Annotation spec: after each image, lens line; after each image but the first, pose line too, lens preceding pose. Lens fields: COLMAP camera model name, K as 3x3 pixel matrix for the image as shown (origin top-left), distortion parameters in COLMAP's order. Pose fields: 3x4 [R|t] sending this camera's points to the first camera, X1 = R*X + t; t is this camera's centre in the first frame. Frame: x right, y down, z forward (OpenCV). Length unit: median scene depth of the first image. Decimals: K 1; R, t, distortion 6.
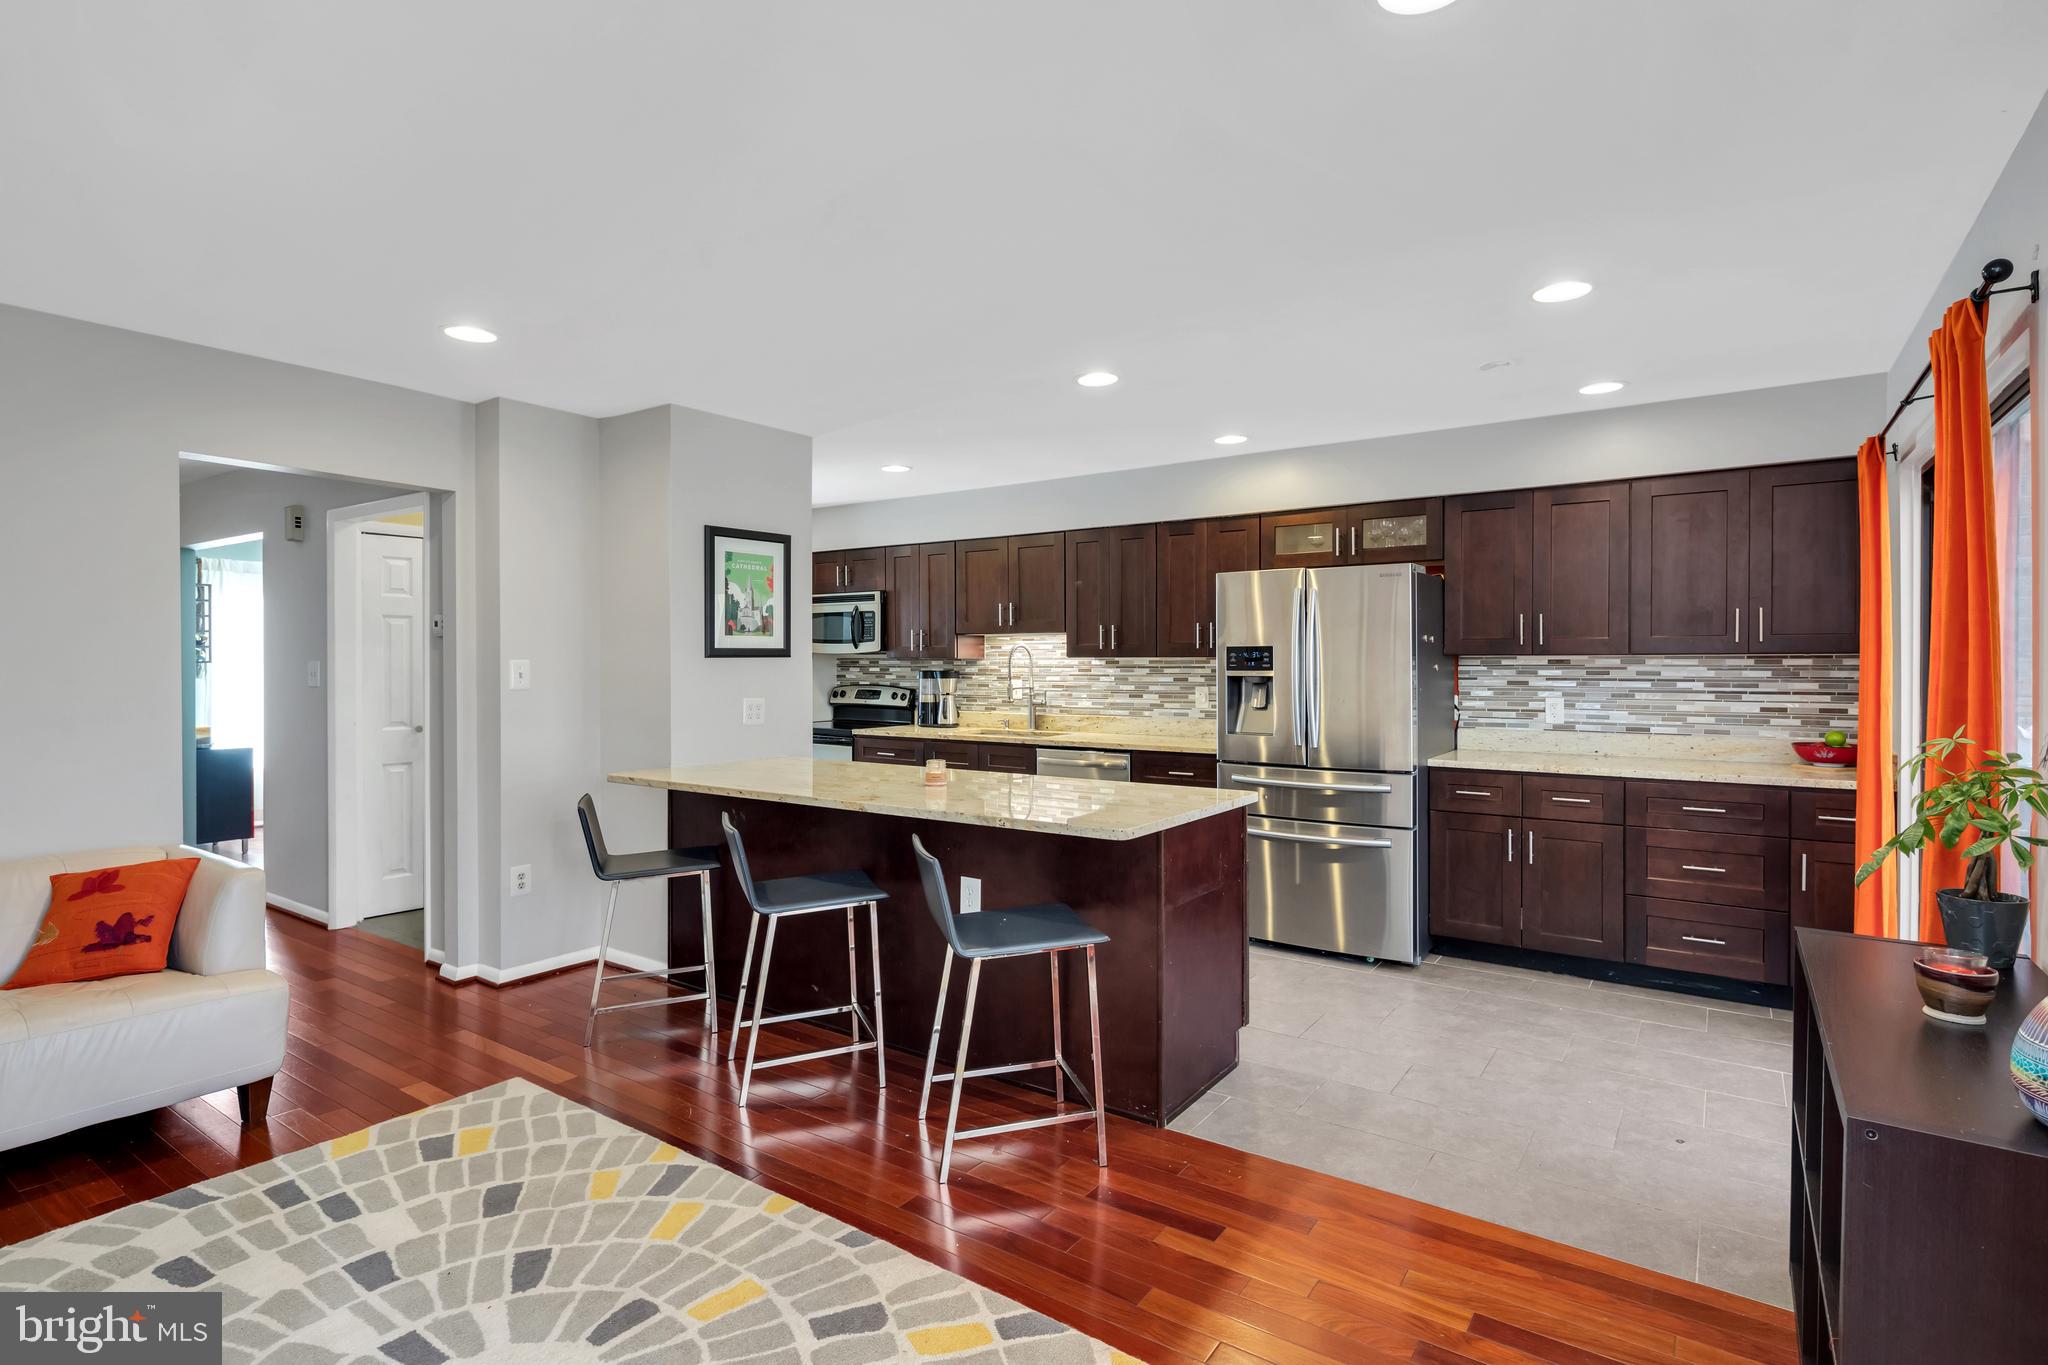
lens RADIAL K [[999.5, 0, 1024.6], [0, 999.5, 663.4], [0, 0, 1]] dist [0.004052, -0.003921]
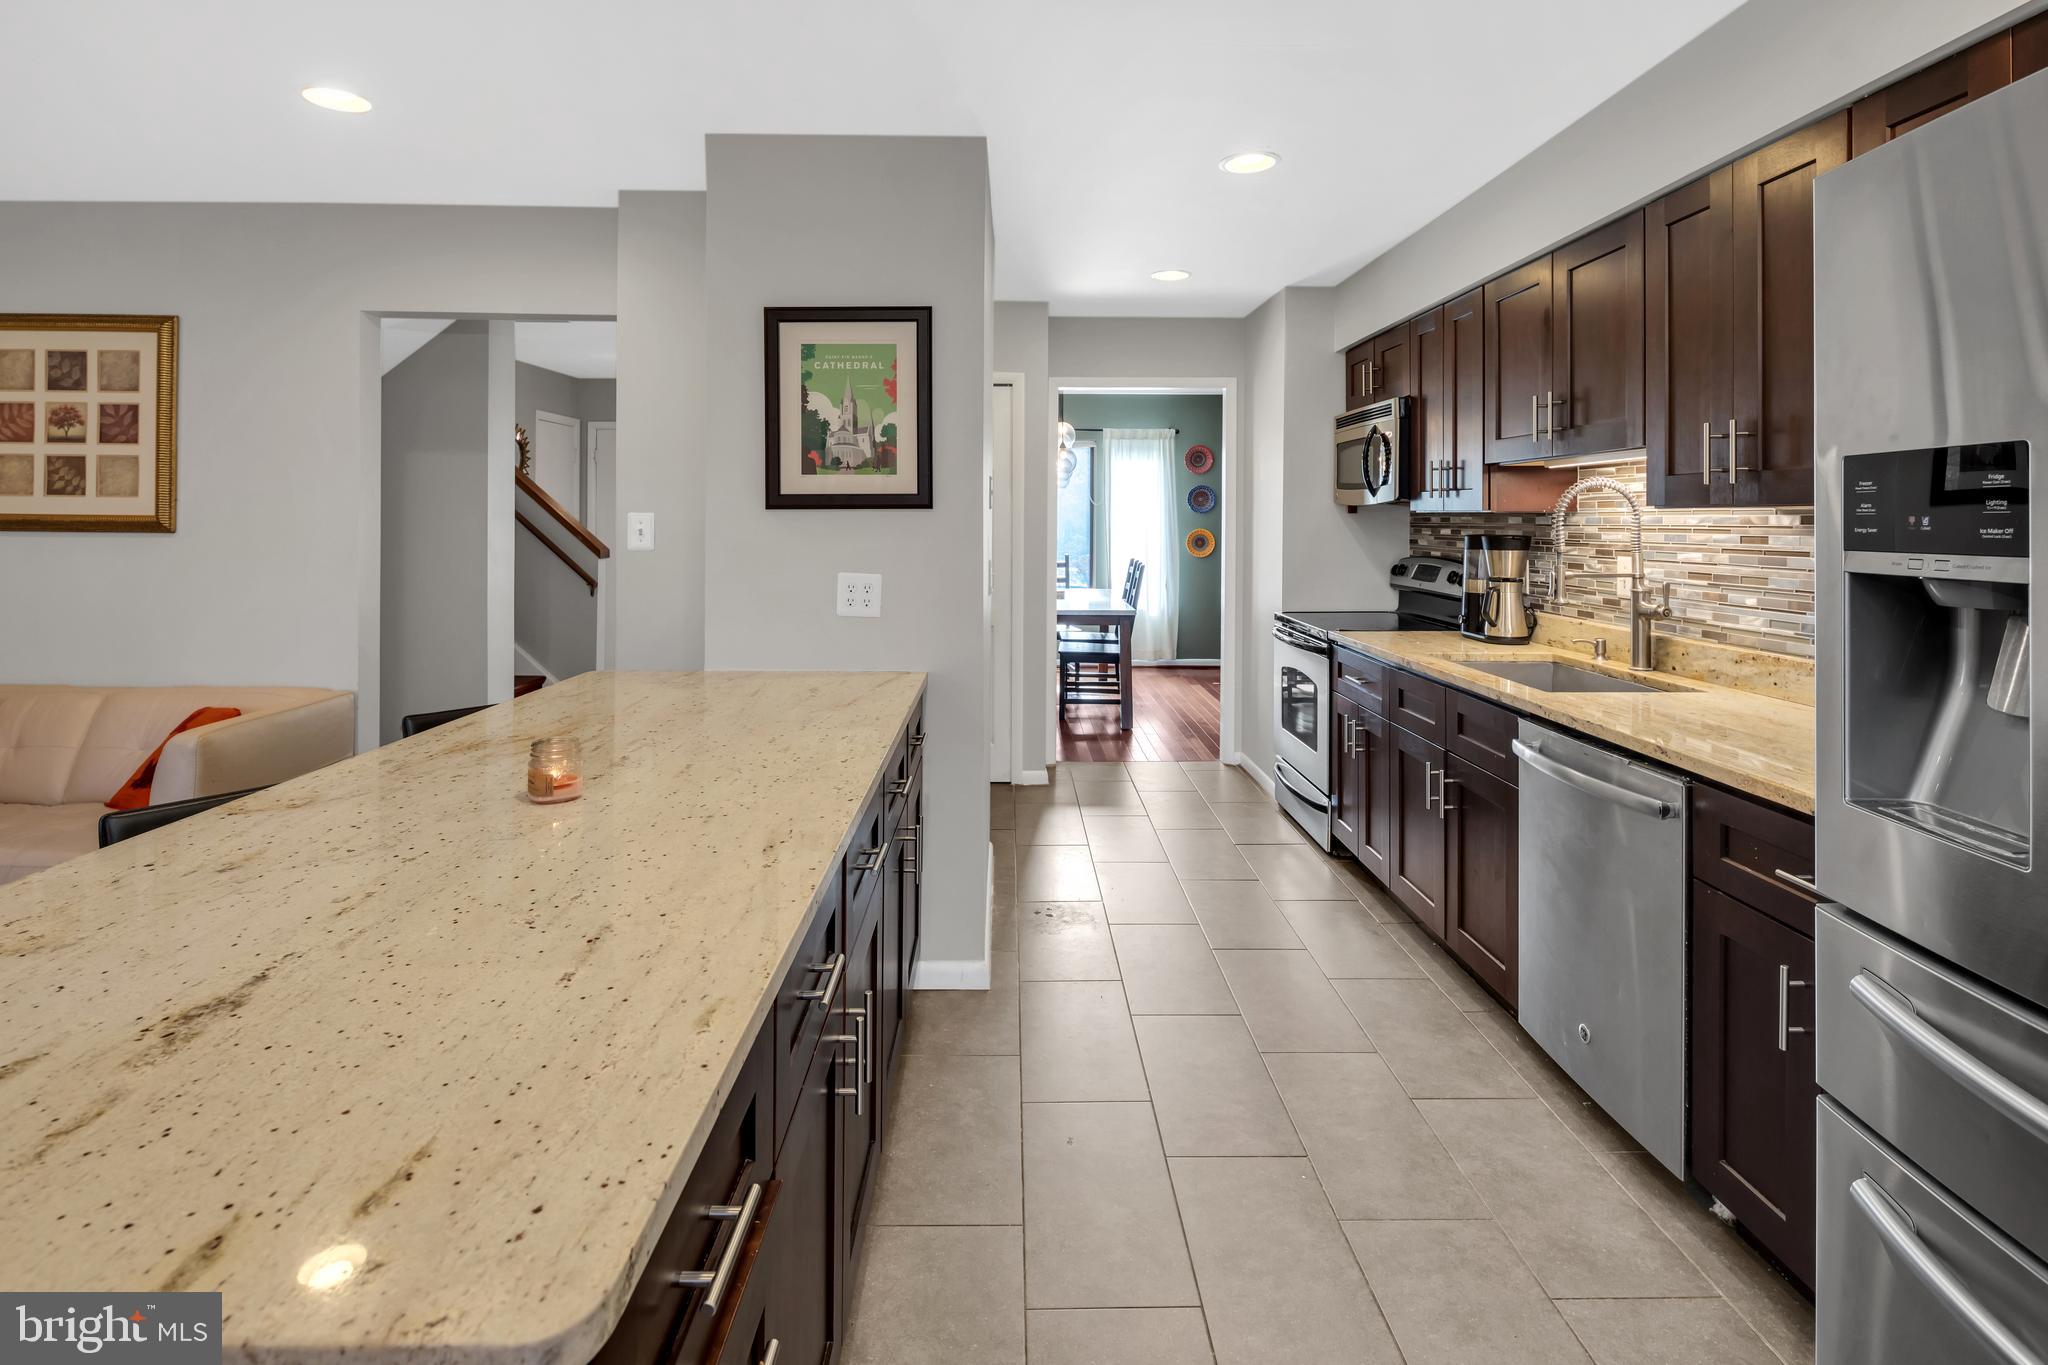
lens RADIAL K [[999.5, 0, 1025.5], [0, 999.5, 520.6], [0, 0, 1]] dist [0.004052, -0.003921]
pose [[0.586494, 0.003426, -0.809947, 0.293284], [-0.005193, 0.999986, 0.000469, 0.000621], [0.809937, 0.003931, 0.586503, 0.704488]]
